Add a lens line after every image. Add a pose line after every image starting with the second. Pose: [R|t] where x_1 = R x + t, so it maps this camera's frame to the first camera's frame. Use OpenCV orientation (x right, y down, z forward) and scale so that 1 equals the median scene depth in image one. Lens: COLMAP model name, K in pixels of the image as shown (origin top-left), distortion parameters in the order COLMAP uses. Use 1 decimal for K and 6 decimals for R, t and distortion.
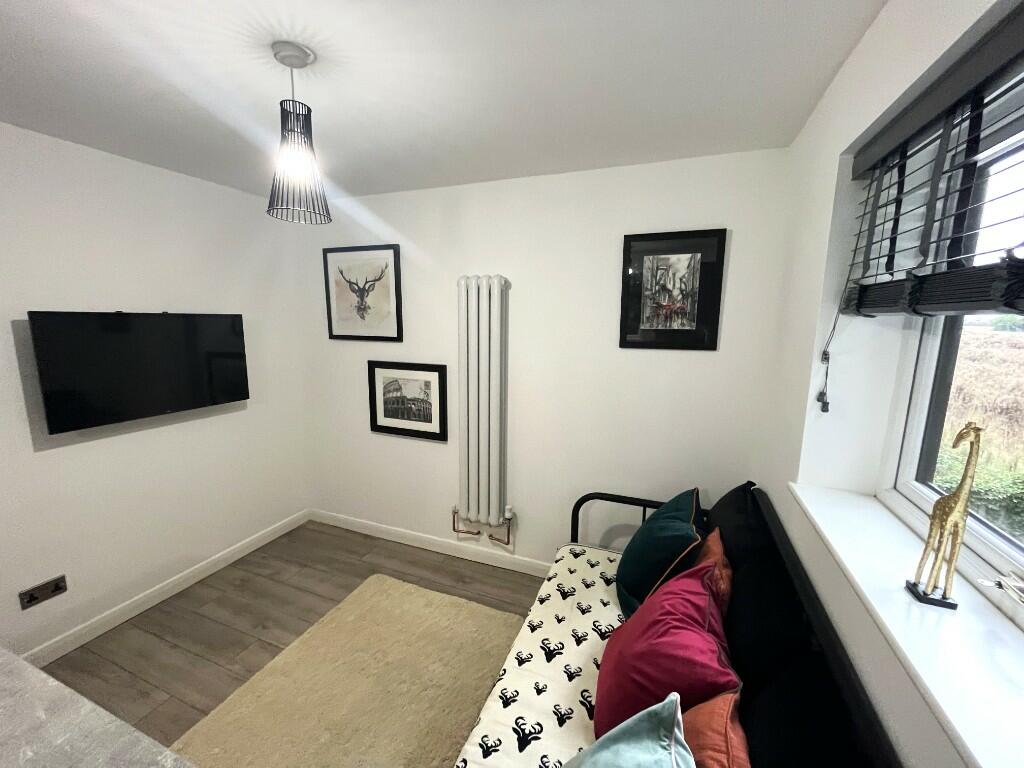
lens RADIAL K [[413.2, 0, 512.0], [0, 413.2, 384.0], [0, 0, 1]] dist [-0.003541, -0.000427]
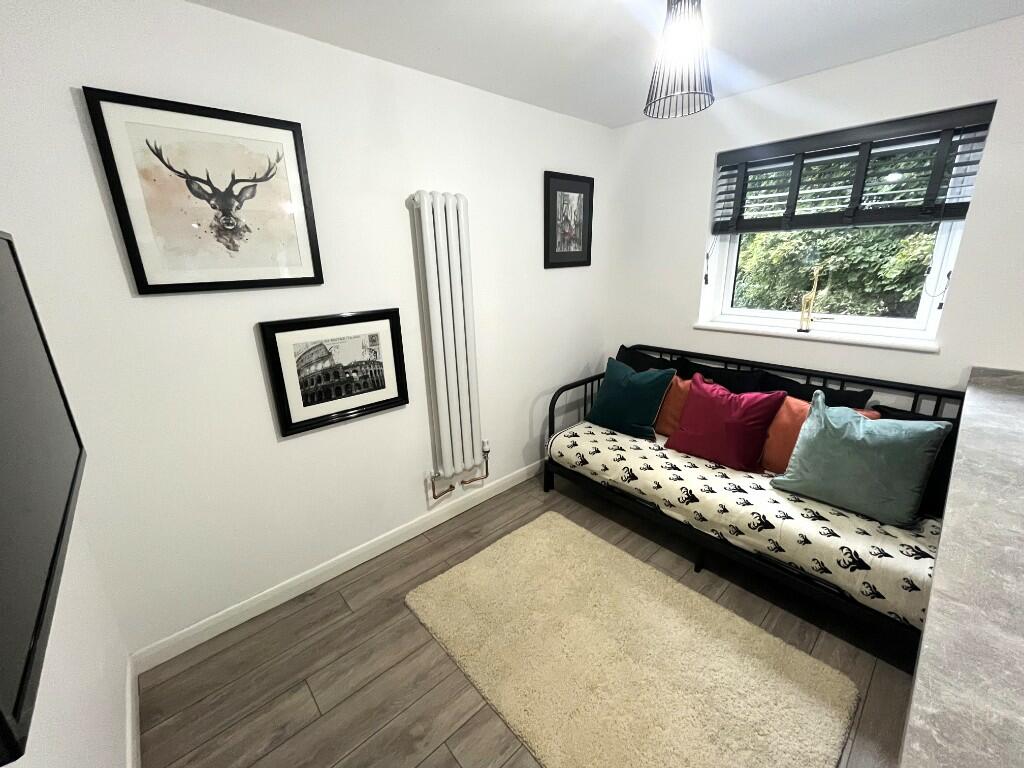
lens RADIAL K [[415.9, 0, 513.9], [0, 415.9, 378.0], [0, 0, 1]] dist [-0.002342, -0.000496]
pose [[0.442712, -0.271926, 0.854437, -0.747035], [0.175413, 0.960759, 0.214876, -0.047260], [-0.879339, 0.054751, 0.473039, 0.428054]]
